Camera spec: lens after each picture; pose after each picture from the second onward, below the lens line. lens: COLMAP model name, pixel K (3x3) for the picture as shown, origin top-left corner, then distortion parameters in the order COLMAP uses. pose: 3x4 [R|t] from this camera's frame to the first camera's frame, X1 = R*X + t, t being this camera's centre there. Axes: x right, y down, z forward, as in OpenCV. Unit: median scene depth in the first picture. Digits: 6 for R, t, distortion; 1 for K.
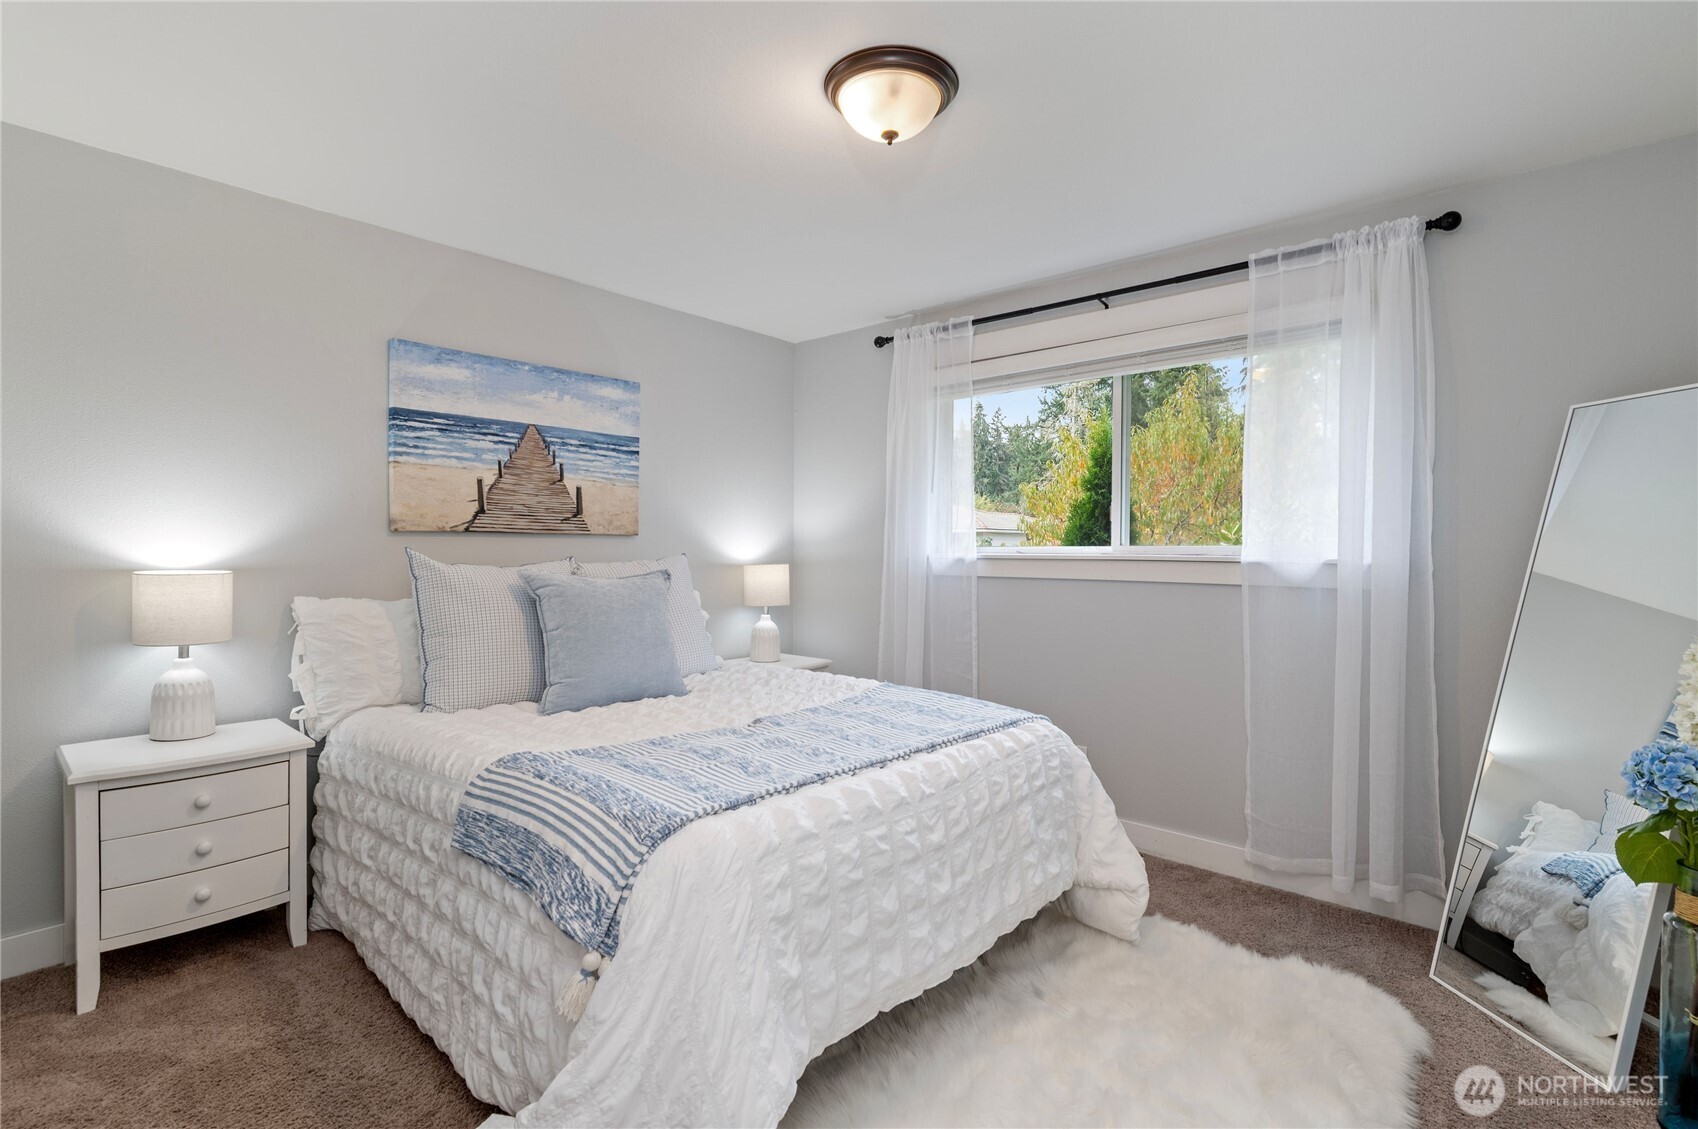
lens RADIAL K [[817.7, 0, 854.0], [0, 817.7, 560.0], [0, 0, 1]] dist [0.001253, -0.000007]
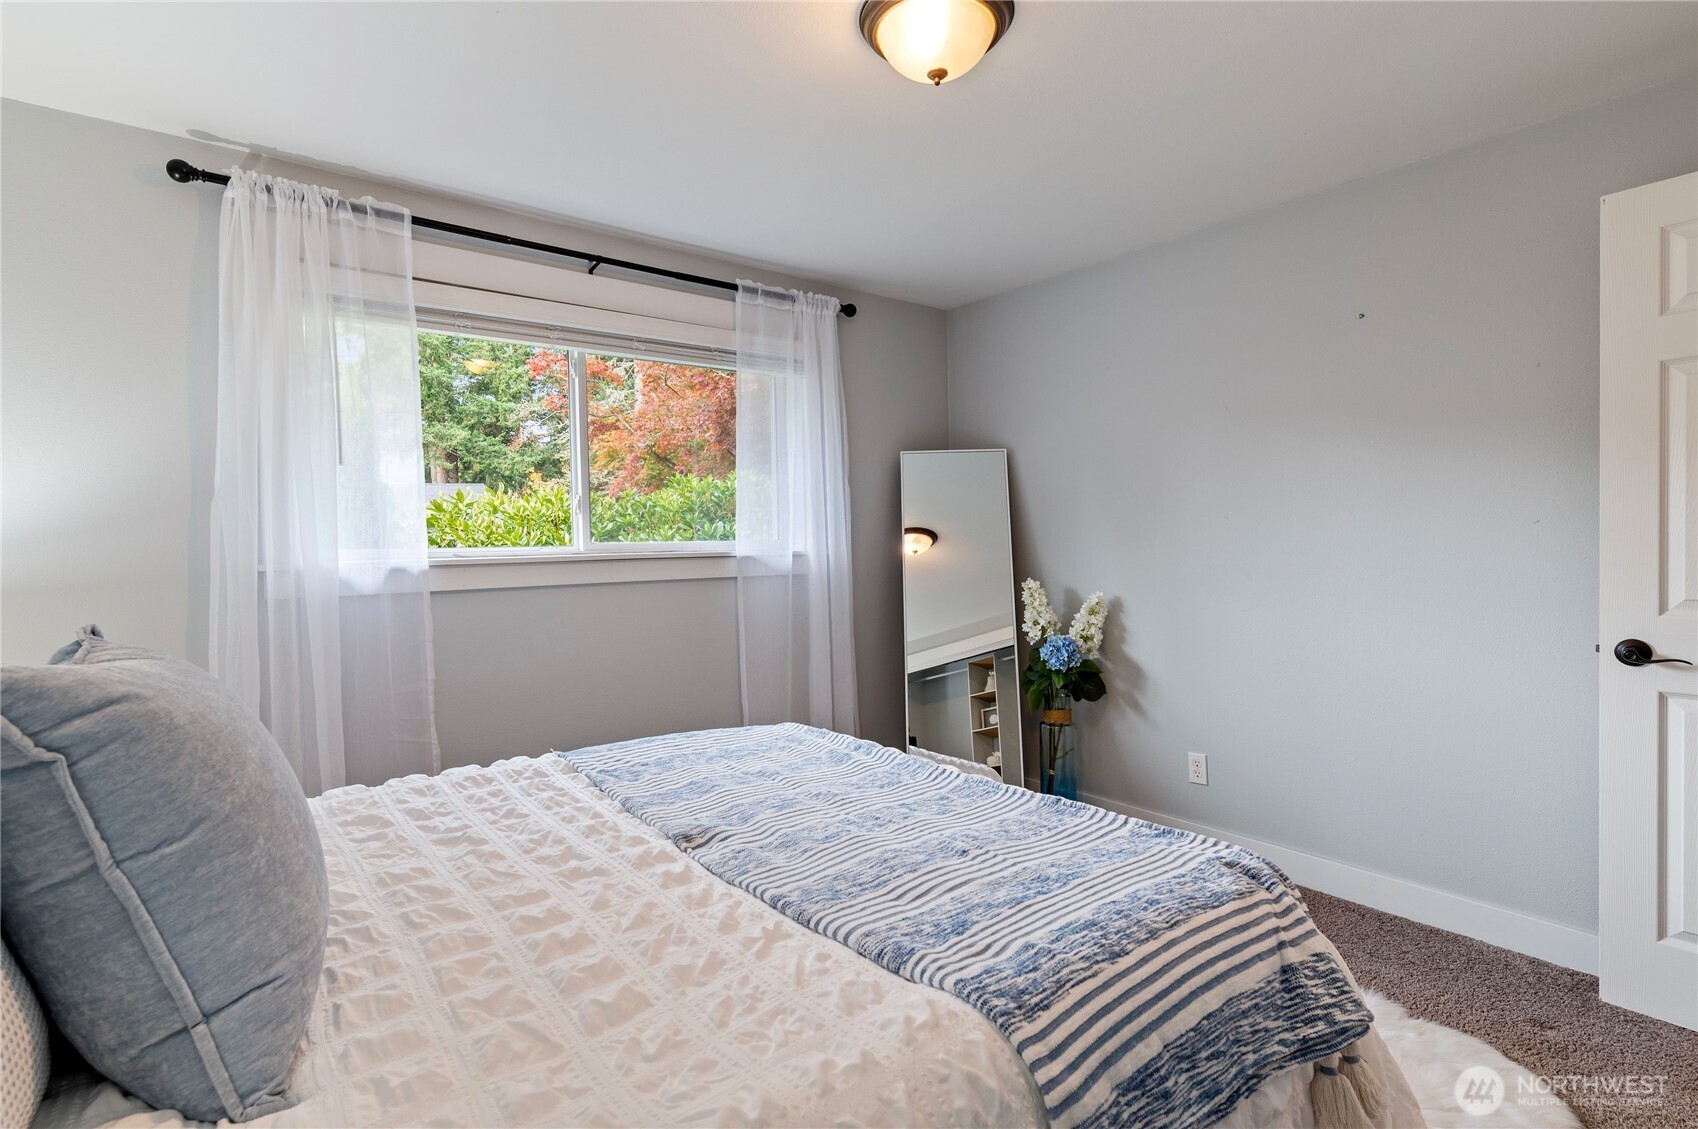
lens RADIAL K [[817.7, 0, 853.6], [0, 817.7, 564.9], [0, 0, 1]] dist [0.001253, -0.000007]
pose [[0.163605, -0.039686, 0.985727, -0.581454], [0.033937, 0.998826, 0.034581, -0.018191], [-0.985942, 0.027795, 0.164760, 0.652150]]
